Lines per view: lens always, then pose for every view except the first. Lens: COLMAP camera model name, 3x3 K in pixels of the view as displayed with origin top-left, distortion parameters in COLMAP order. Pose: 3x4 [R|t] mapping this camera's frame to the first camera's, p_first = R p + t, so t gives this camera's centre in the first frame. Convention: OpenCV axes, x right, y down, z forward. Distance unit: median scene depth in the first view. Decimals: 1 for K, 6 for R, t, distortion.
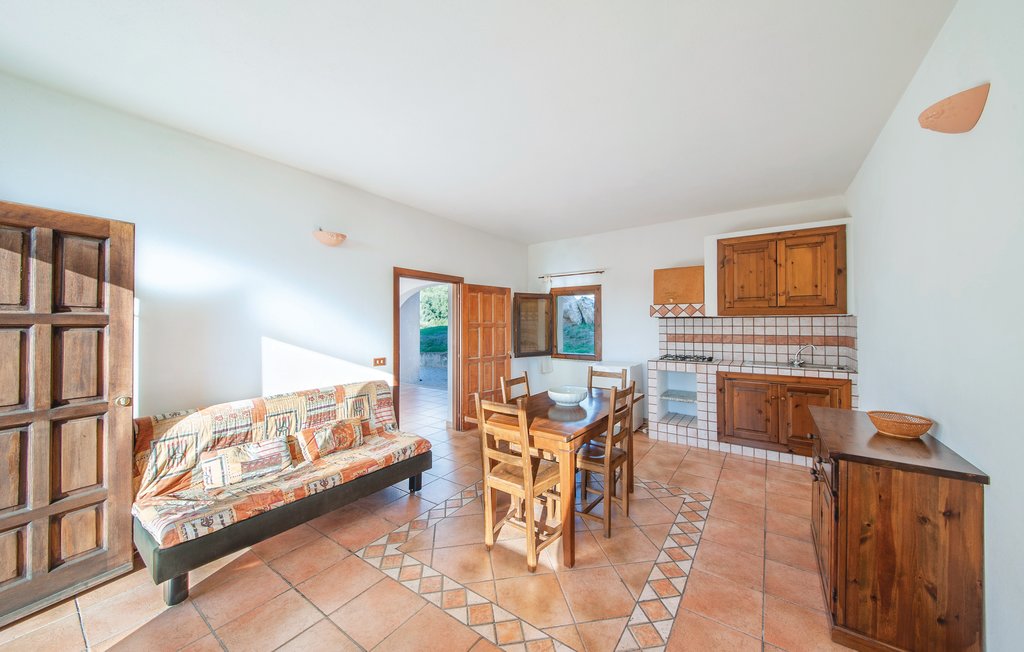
lens RADIAL K [[355.0, 0, 509.9], [0, 355.0, 319.4], [0, 0, 1]] dist [0.001942, 0.000030]
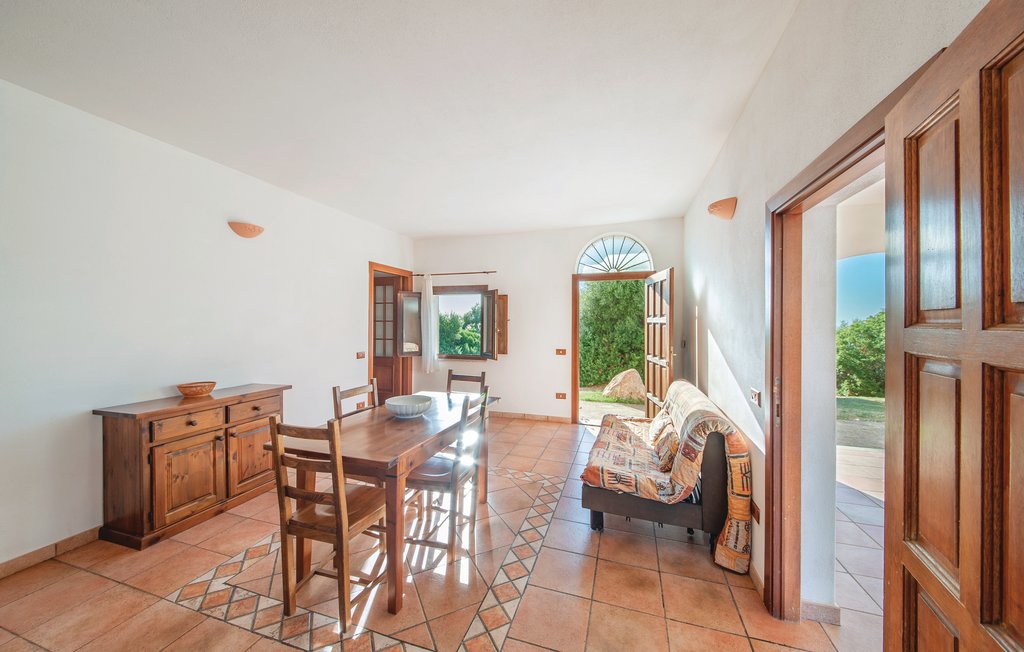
lens RADIAL K [[355.0, 0, 509.9], [0, 355.0, 319.4], [0, 0, 1]] dist [0.001942, 0.000030]
pose [[-0.956468, -0.000021, -0.291836, 0.182900], [0.004400, 0.999885, -0.014495, 0.014805], [0.291803, -0.015148, -0.956359, 1.964197]]
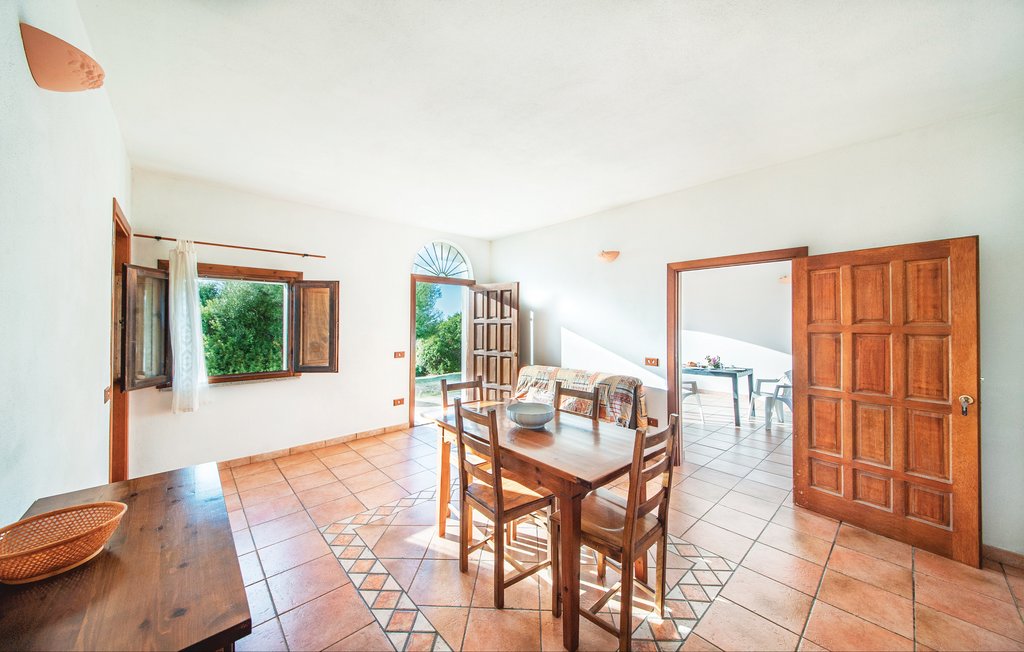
lens RADIAL K [[348.1, 0, 518.1], [0, 348.1, 323.4], [0, 0, 1]] dist [0.001438, 0.000018]
pose [[-0.201351, 0.007632, -0.979490, 0.955025], [0.010334, 0.999931, 0.005667, 0.000939], [0.979465, -0.008981, -0.201415, 1.160542]]
